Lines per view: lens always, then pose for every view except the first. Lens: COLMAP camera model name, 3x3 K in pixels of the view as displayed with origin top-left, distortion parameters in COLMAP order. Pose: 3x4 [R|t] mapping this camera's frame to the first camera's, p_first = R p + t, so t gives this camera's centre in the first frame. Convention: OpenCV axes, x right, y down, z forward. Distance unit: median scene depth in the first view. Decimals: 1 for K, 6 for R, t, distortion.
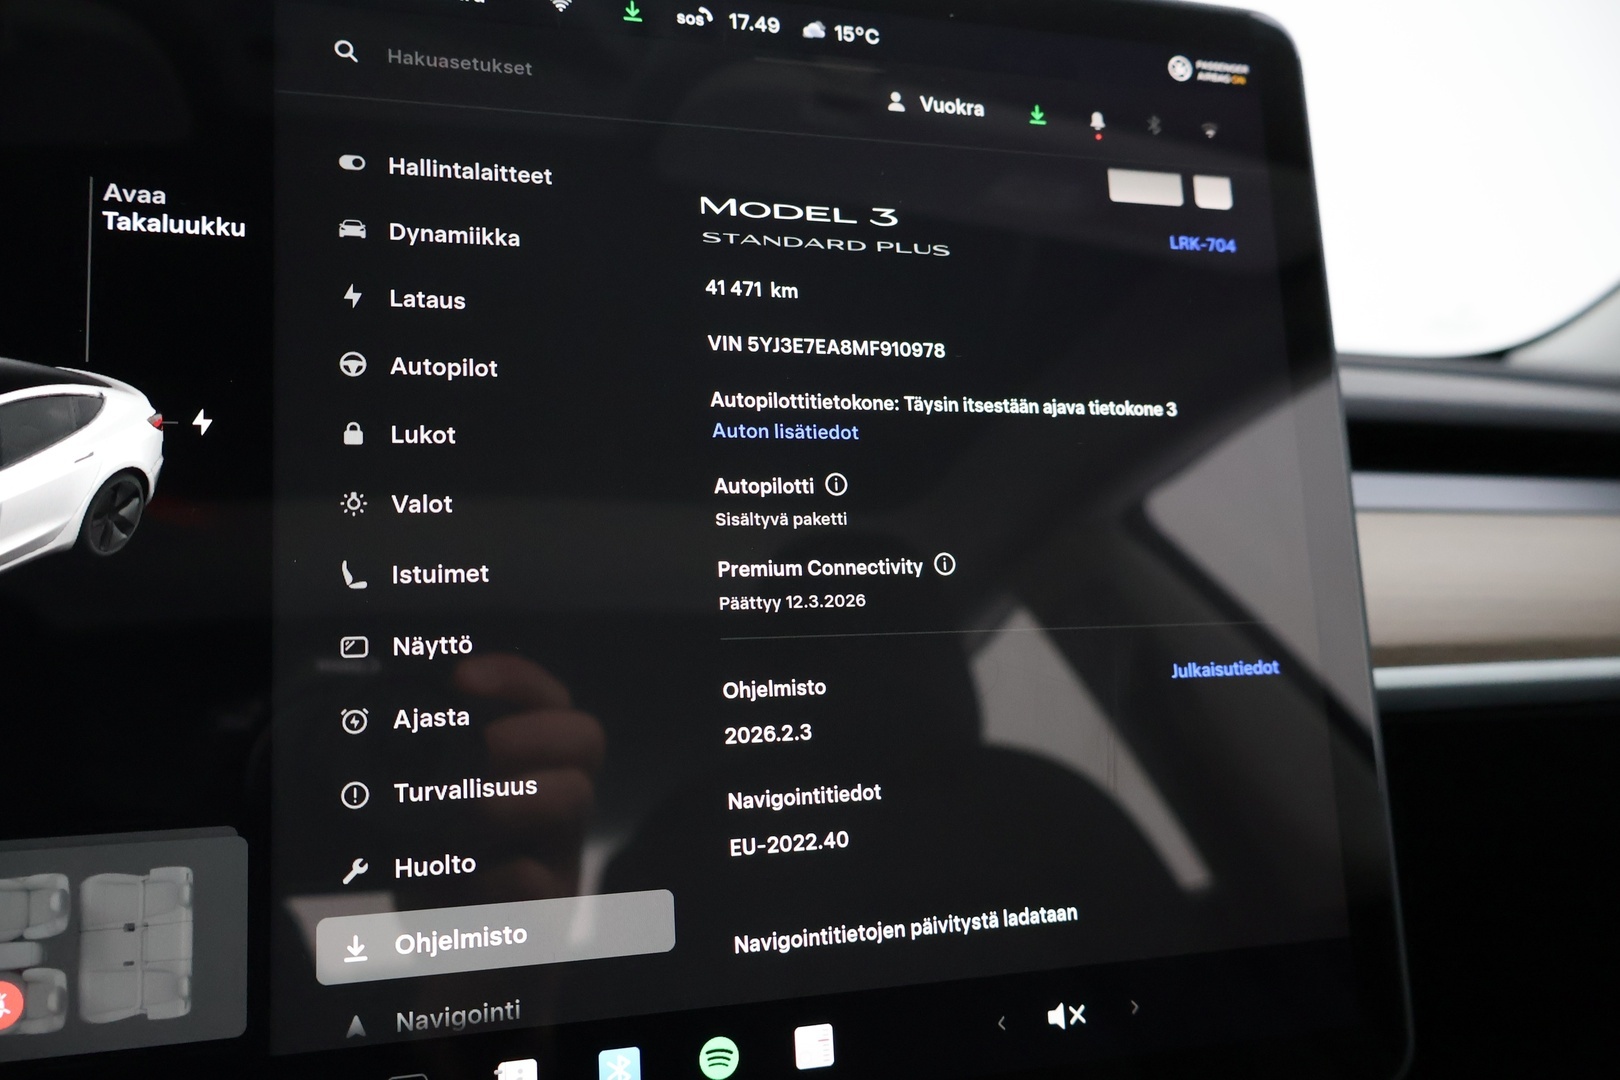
lens RADIAL K [[1443.1, 0, 794.4], [0, 1443.1, 544.3], [0, 0, 1]] dist [0.010584, 0.016377]
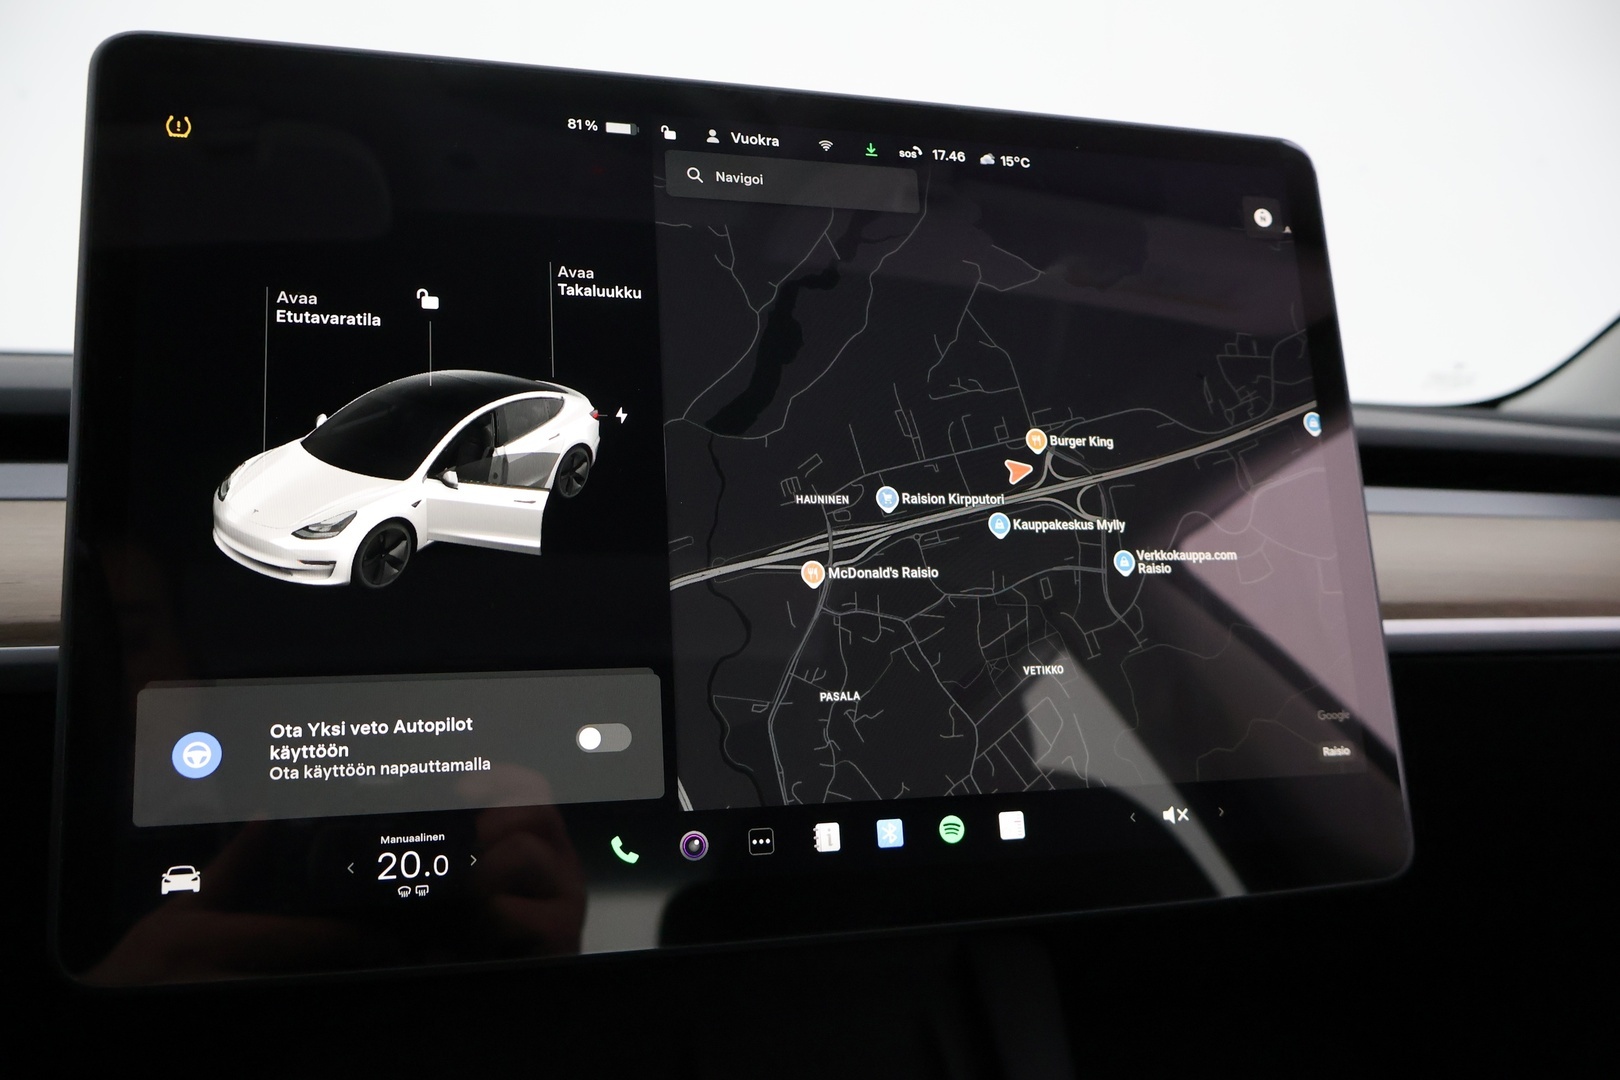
lens RADIAL K [[1443.1, 0, 812.9], [0, 1443.1, 534.5], [0, 0, 1]] dist [0.010584, 0.016377]
pose [[0.999946, -0.009920, -0.002979, -0.175775], [0.009730, 0.998266, -0.058061, 0.122248], [0.003550, 0.058028, 0.998309, -0.493793]]
